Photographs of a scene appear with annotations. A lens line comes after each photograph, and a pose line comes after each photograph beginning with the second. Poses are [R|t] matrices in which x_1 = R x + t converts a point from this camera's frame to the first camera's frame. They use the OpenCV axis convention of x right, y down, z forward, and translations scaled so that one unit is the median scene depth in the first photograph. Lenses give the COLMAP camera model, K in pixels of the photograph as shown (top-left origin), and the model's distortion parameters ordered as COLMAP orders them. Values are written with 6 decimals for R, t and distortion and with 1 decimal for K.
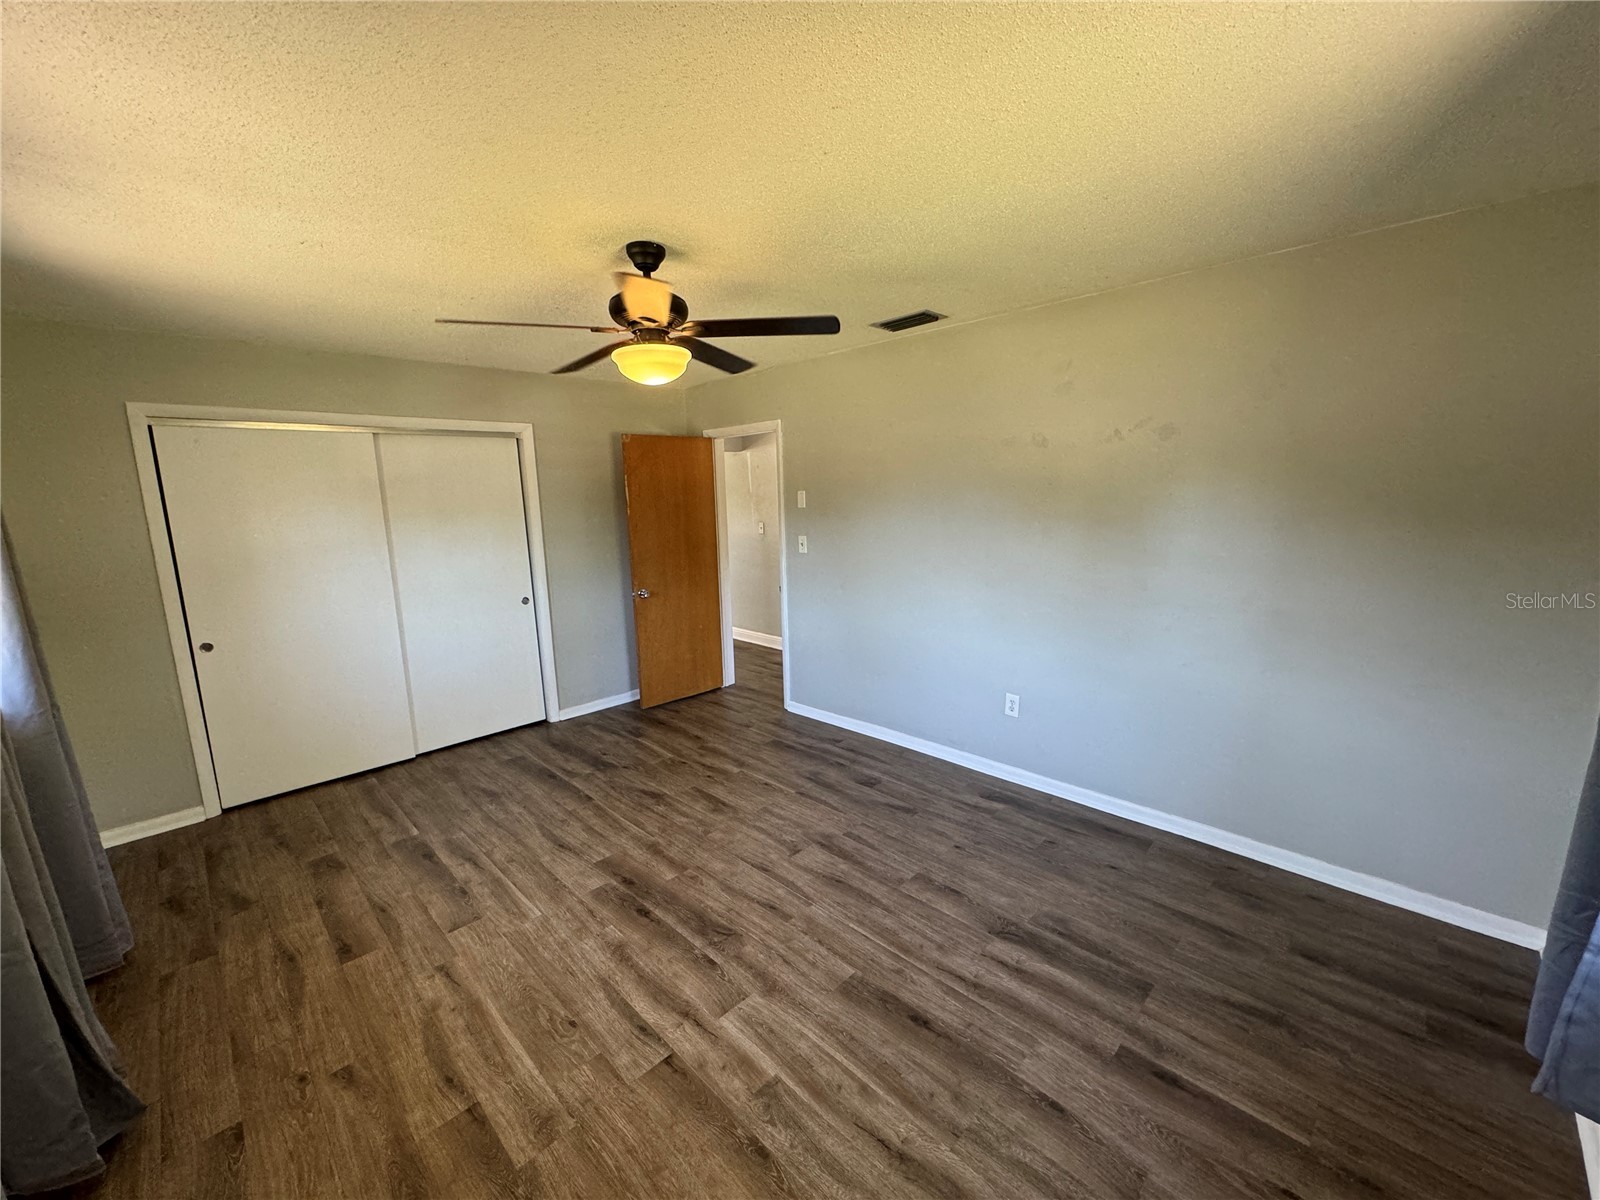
lens RADIAL K [[635.9, 0, 801.3], [0, 635.9, 595.9], [0, 0, 1]] dist [-0.001349, 0.000162]
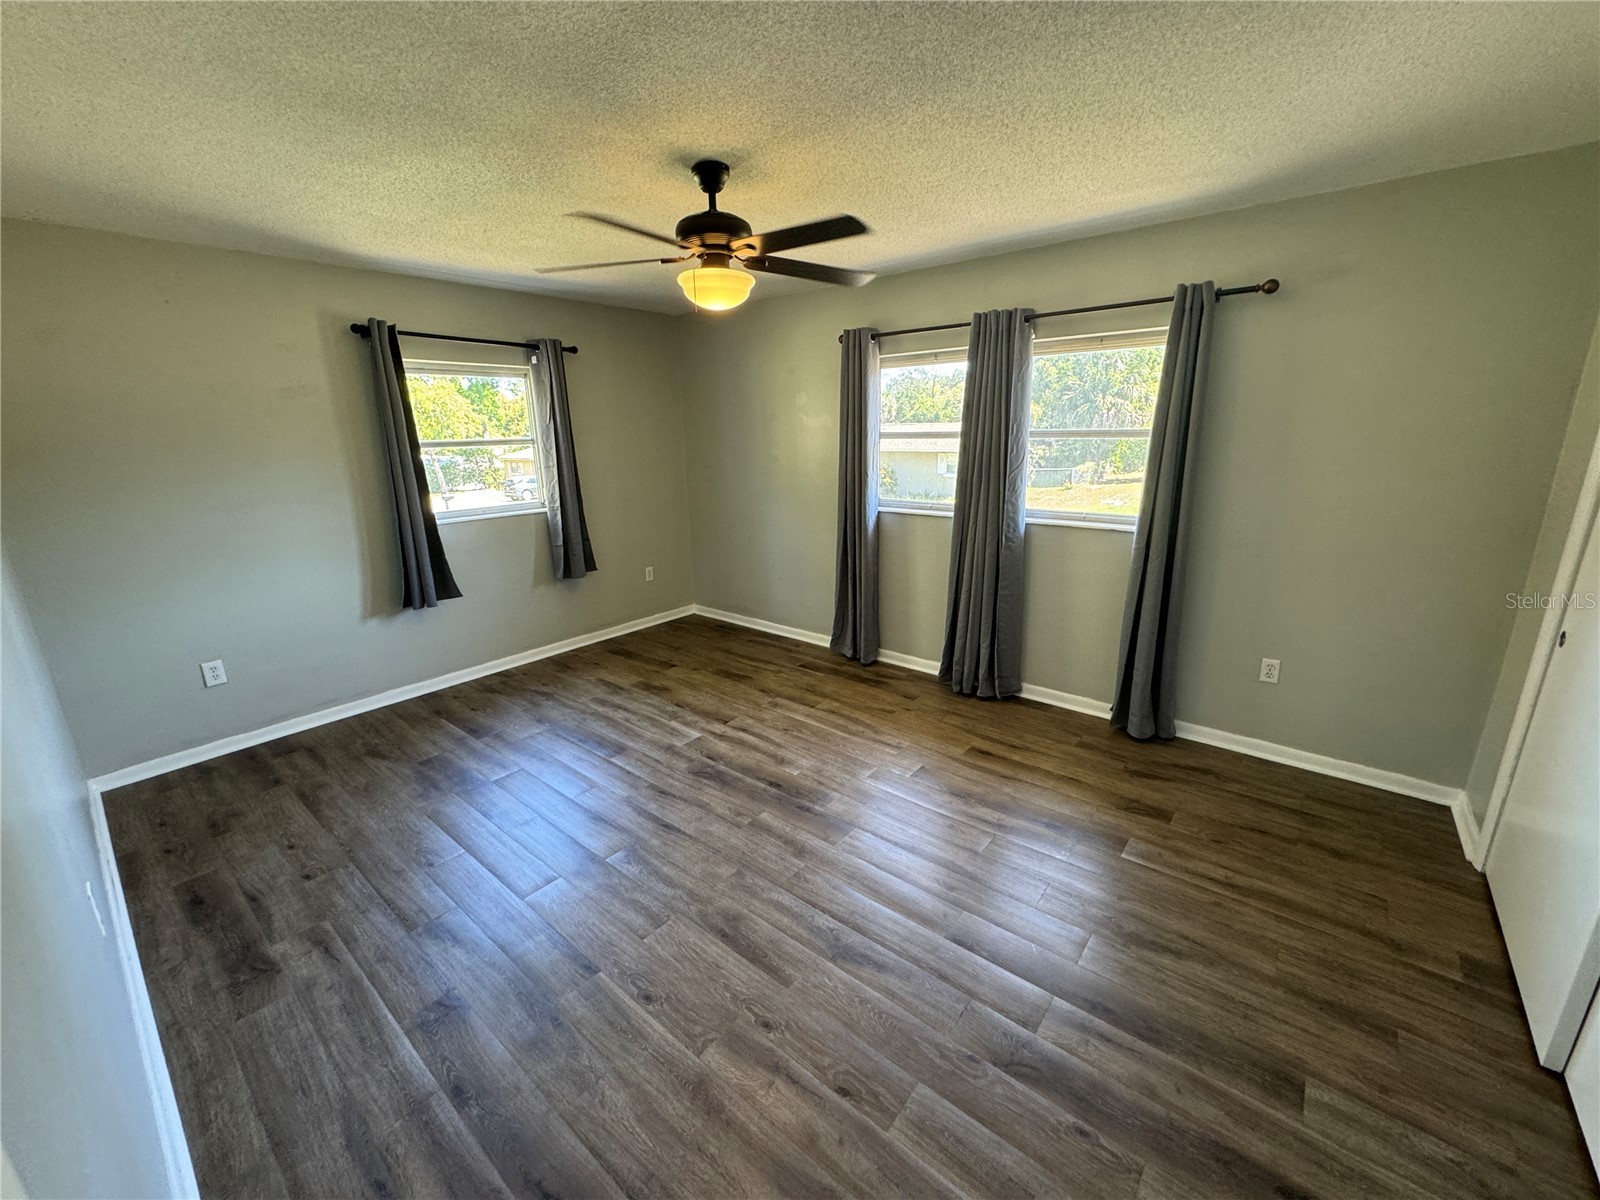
lens RADIAL K [[635.9, 0, 801.3], [0, 635.9, 595.9], [0, 0, 1]] dist [-0.001349, 0.000162]
pose [[-0.994654, 0.068730, -0.077071, -0.236118], [0.030915, 0.910296, 0.412801, -0.306465], [0.098529, 0.408212, -0.907554, 1.967080]]
